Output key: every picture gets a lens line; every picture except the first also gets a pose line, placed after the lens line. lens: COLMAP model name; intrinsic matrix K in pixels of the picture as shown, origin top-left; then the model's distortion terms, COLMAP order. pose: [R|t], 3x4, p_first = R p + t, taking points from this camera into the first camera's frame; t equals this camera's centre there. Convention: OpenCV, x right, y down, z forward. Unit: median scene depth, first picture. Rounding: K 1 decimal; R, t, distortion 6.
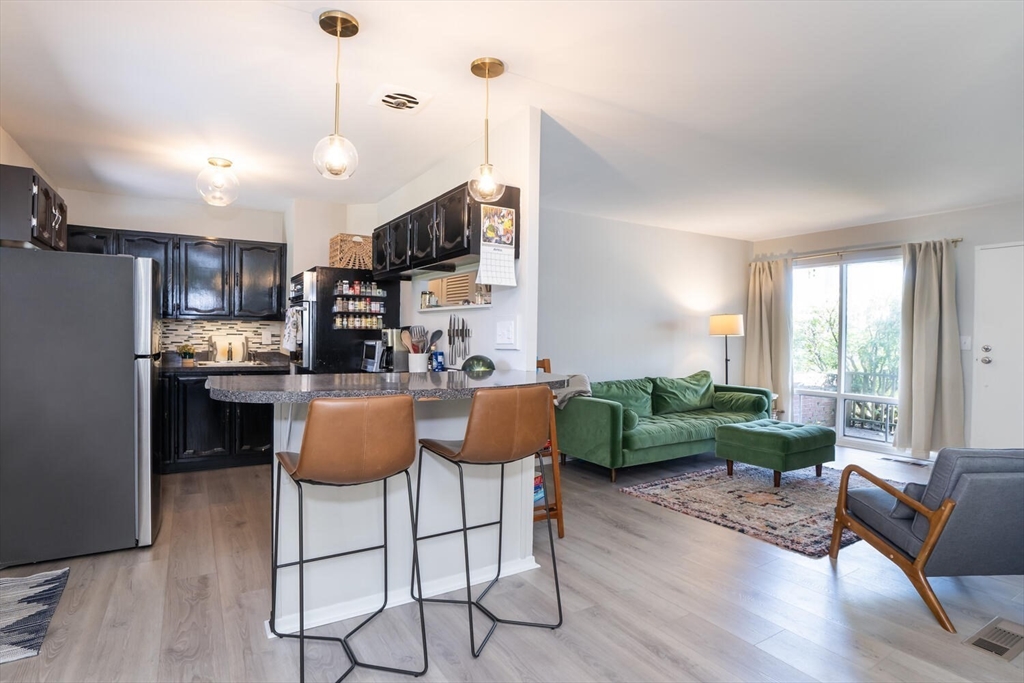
lens RADIAL K [[475.1, 0, 512.0], [0, 475.1, 341.5], [0, 0, 1]] dist [-0.000973, -0.000141]
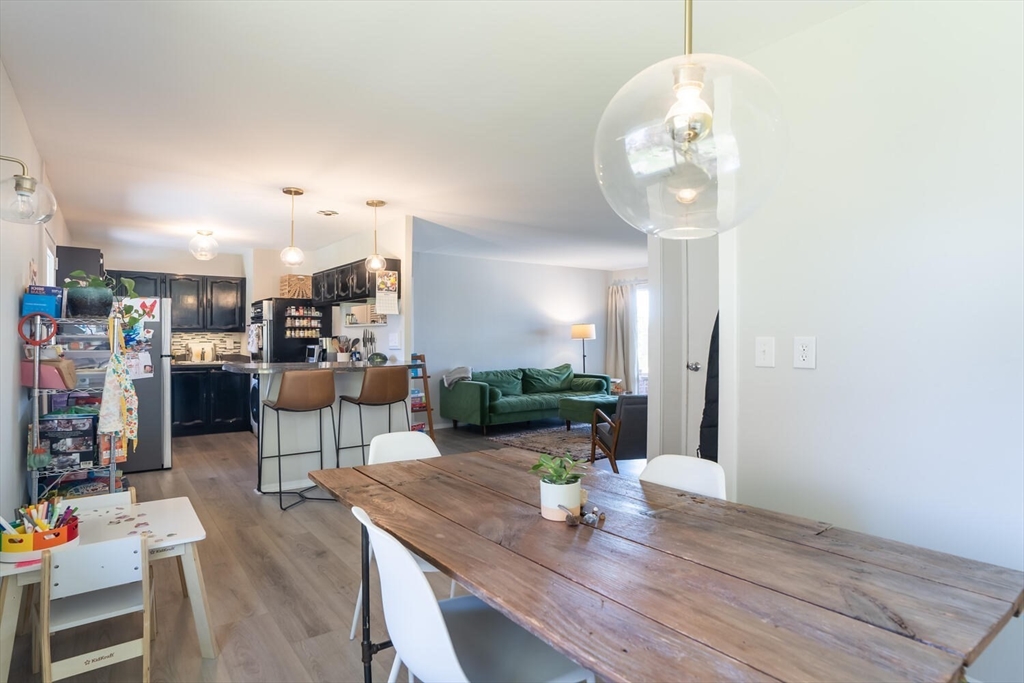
lens RADIAL K [[424.2, 0, 541.8], [0, 424.2, 344.4], [0, 0, 1]] dist [0.000403, 0.000055]
pose [[0.977925, -0.011448, 0.208641, 0.144909], [0.011499, 0.999933, 0.000965, 0.002523], [-0.208638, 0.001456, 0.977992, -0.495825]]
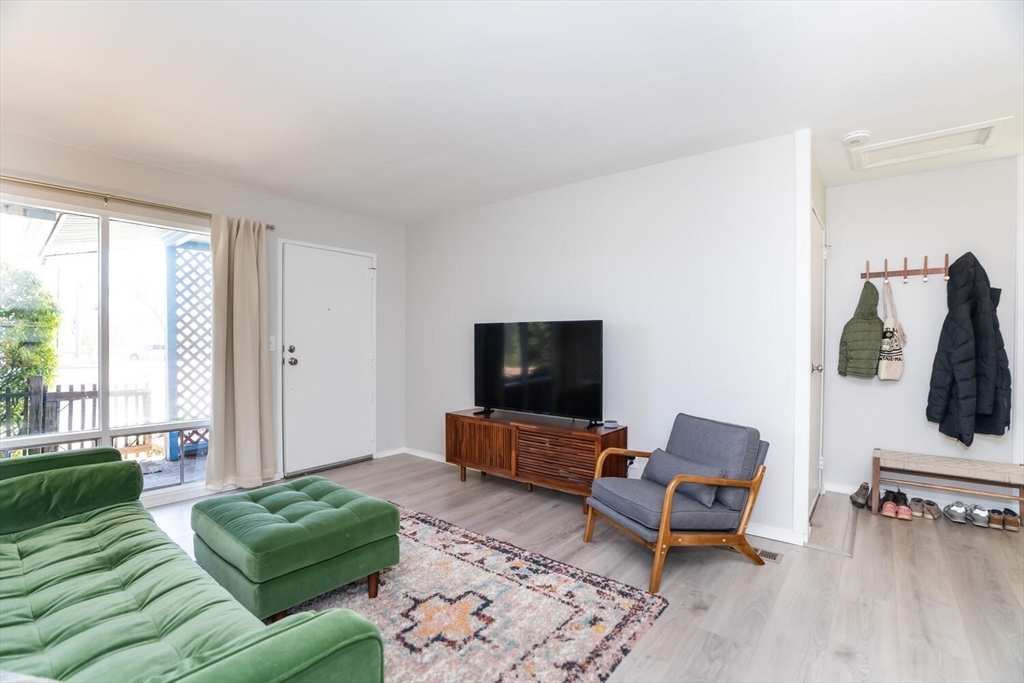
lens RADIAL K [[475.1, 0, 512.0], [0, 475.1, 341.5], [0, 0, 1]] dist [-0.000973, -0.000141]
pose [[-0.316395, -0.016518, 0.948484, -0.058578], [0.002625, 0.999829, 0.018287, -0.024759], [-0.948624, 0.008276, -0.316298, 1.287506]]
